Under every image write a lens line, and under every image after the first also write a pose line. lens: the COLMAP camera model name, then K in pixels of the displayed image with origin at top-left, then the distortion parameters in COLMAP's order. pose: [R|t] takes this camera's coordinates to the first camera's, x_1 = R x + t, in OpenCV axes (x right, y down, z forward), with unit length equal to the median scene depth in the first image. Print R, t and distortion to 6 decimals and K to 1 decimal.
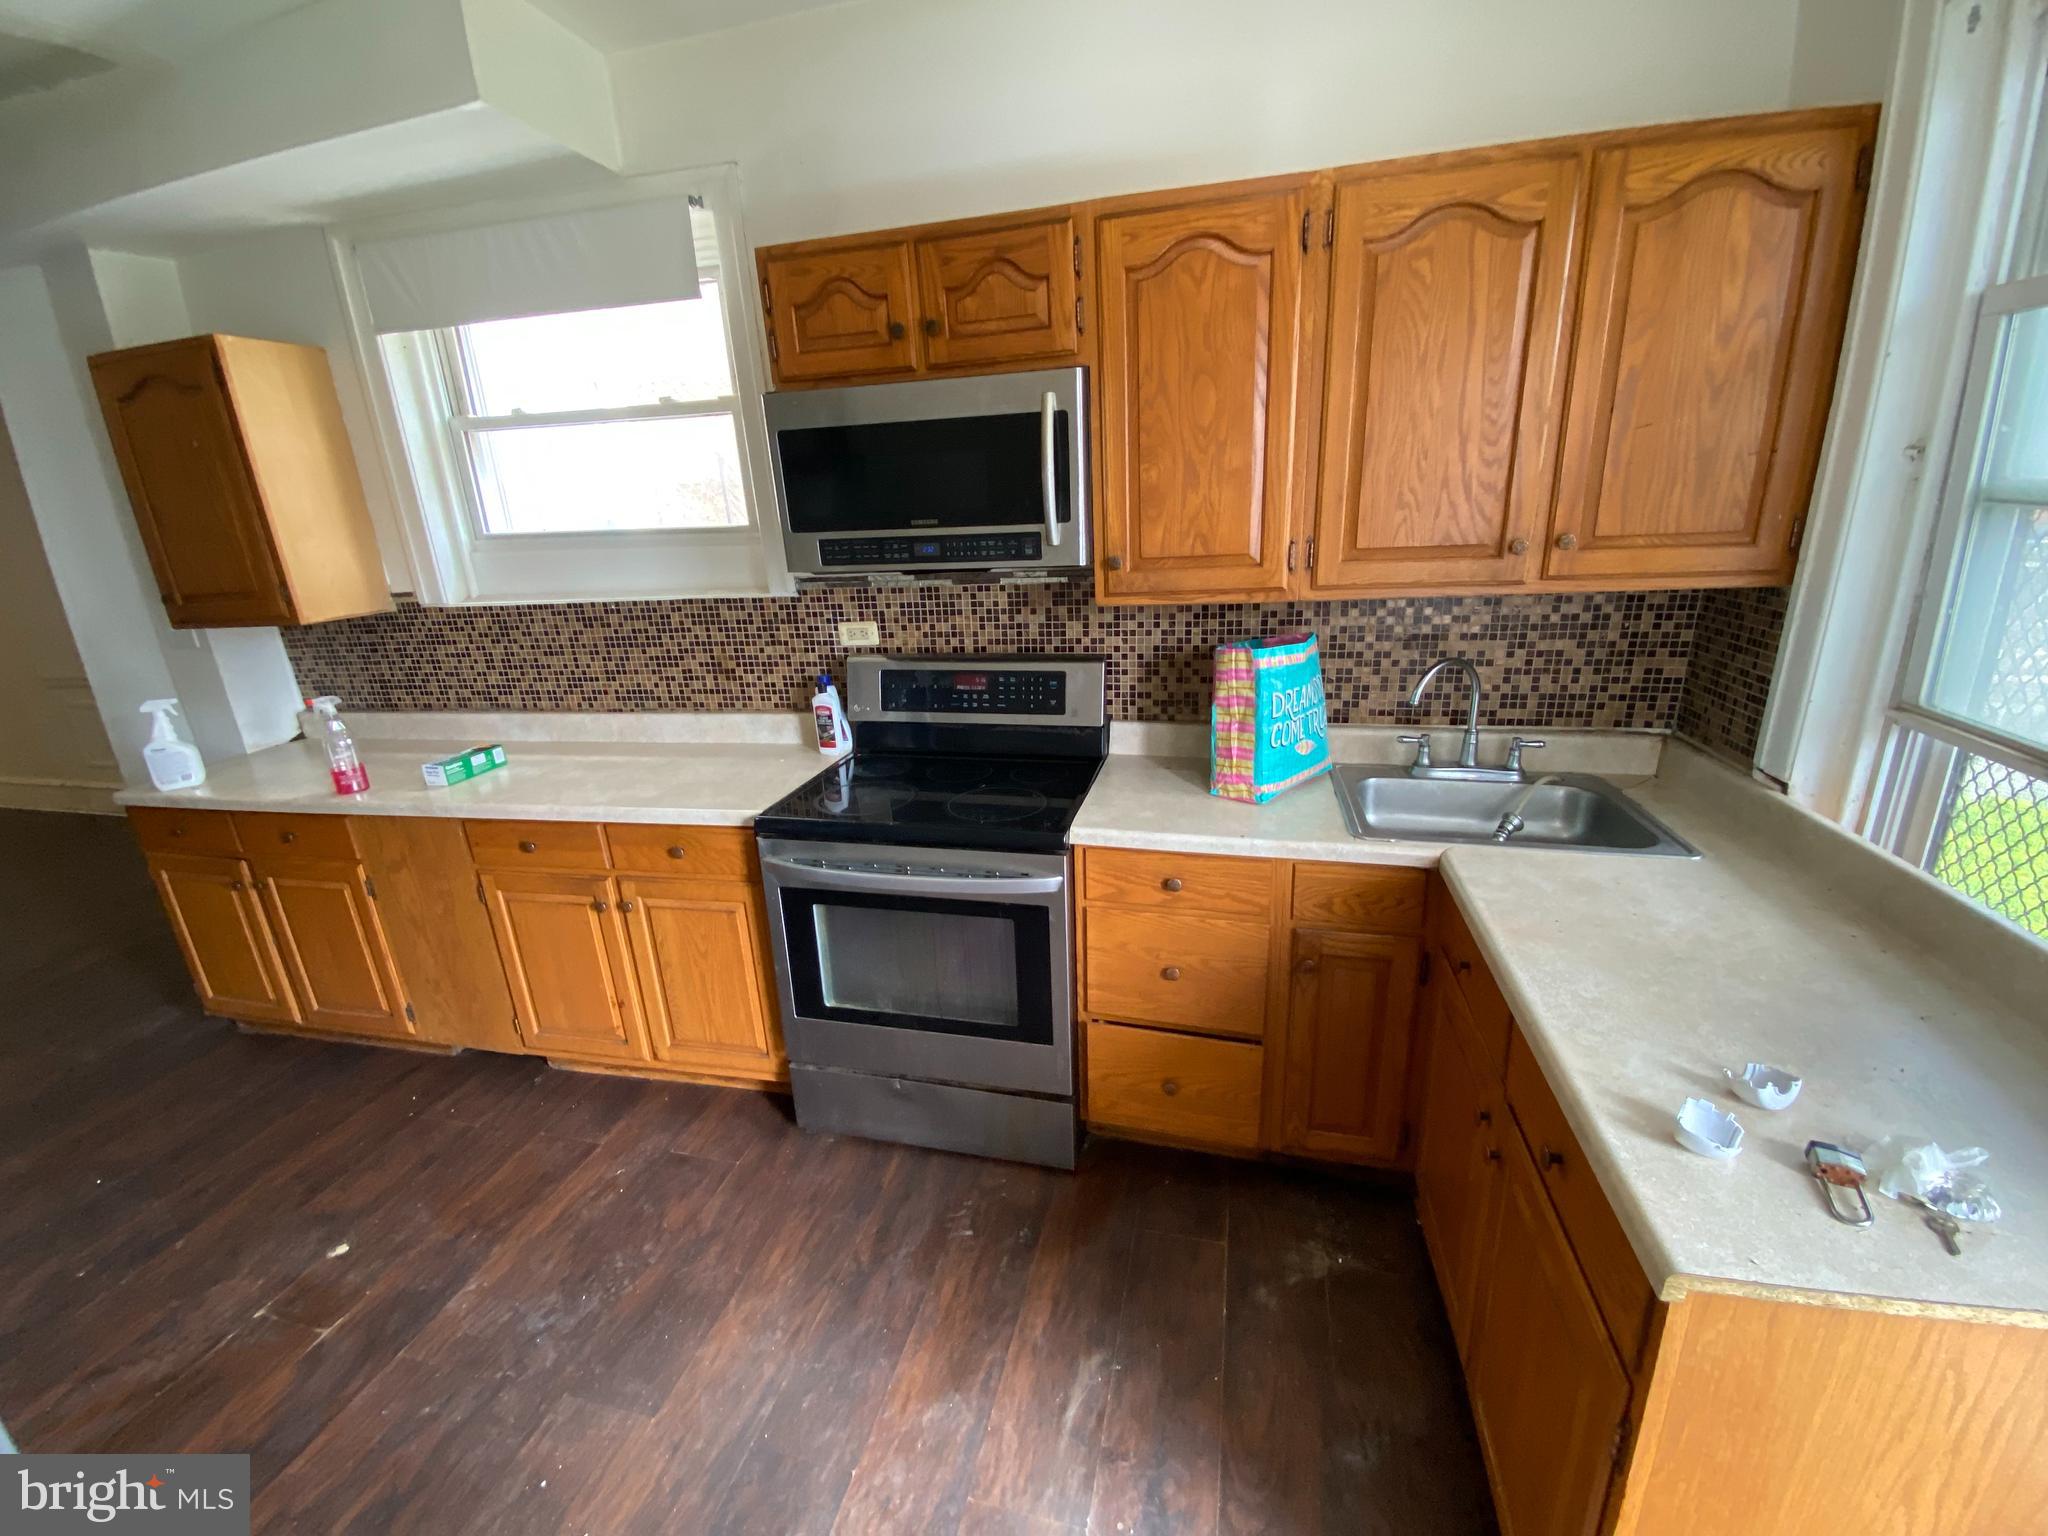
lens RADIAL K [[830.2, 0, 1031.7], [0, 830.2, 762.9], [0, 0, 1]] dist [-0.003774, -0.006349]
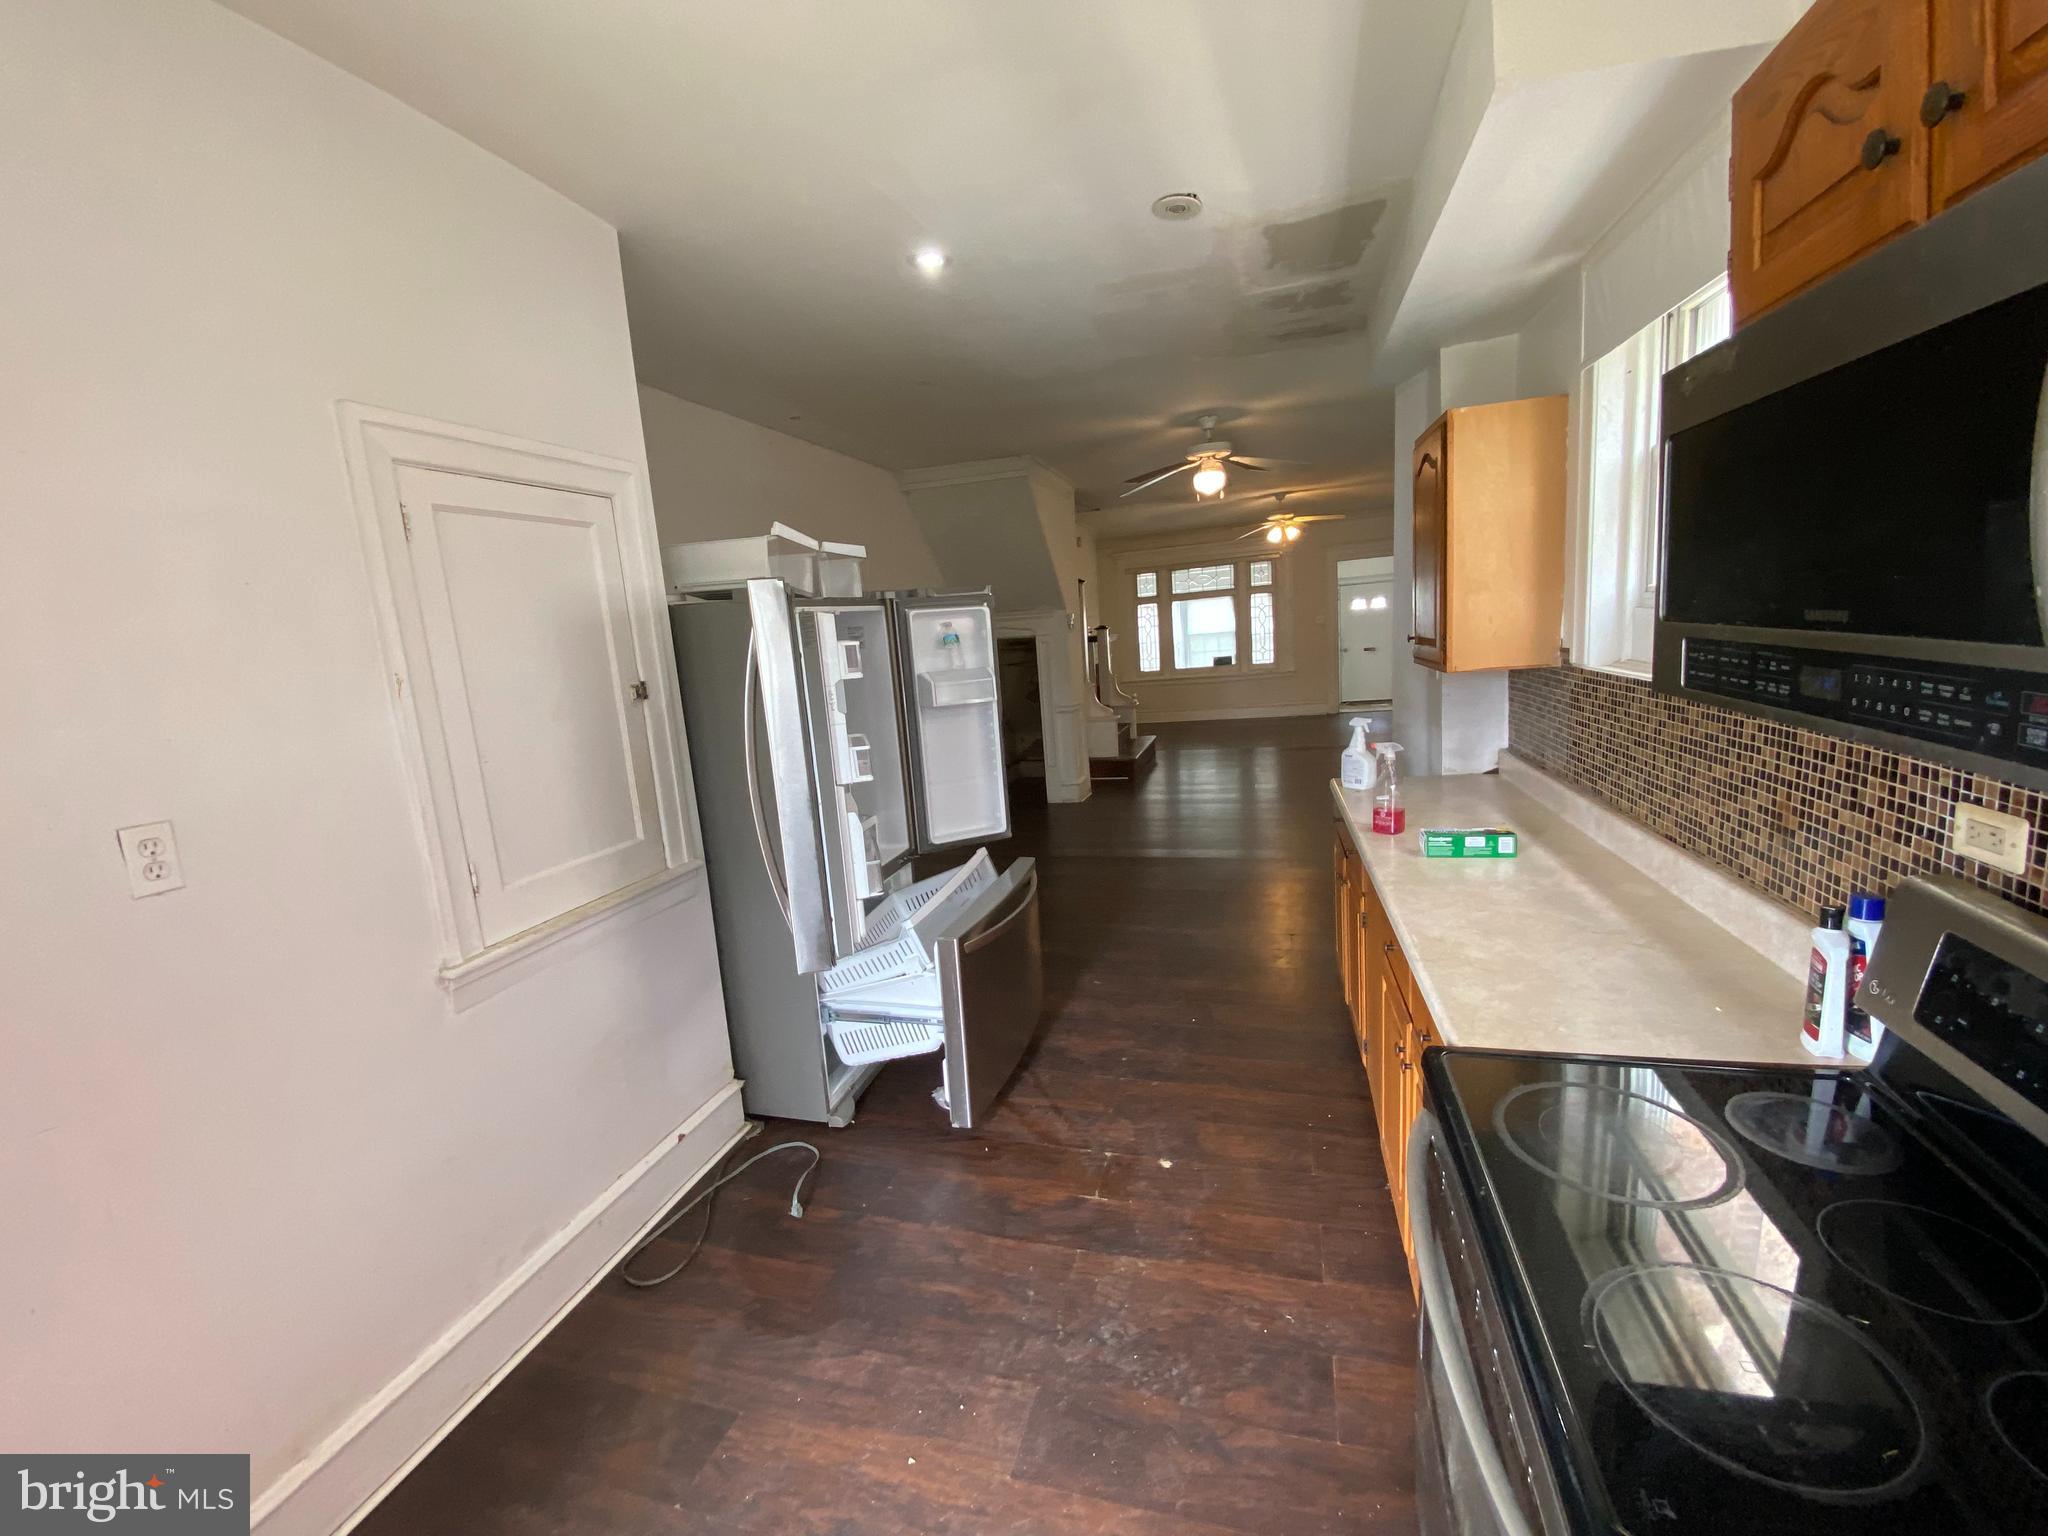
lens RADIAL K [[830.2, 0, 1021.9], [0, 830.2, 770.4], [0, 0, 1]] dist [-0.003774, -0.006349]
pose [[-0.057734, 0.219953, -0.973800, 0.218453], [-0.218836, 0.948916, 0.227307, -0.174601], [0.974052, 0.226226, -0.006651, 0.513080]]
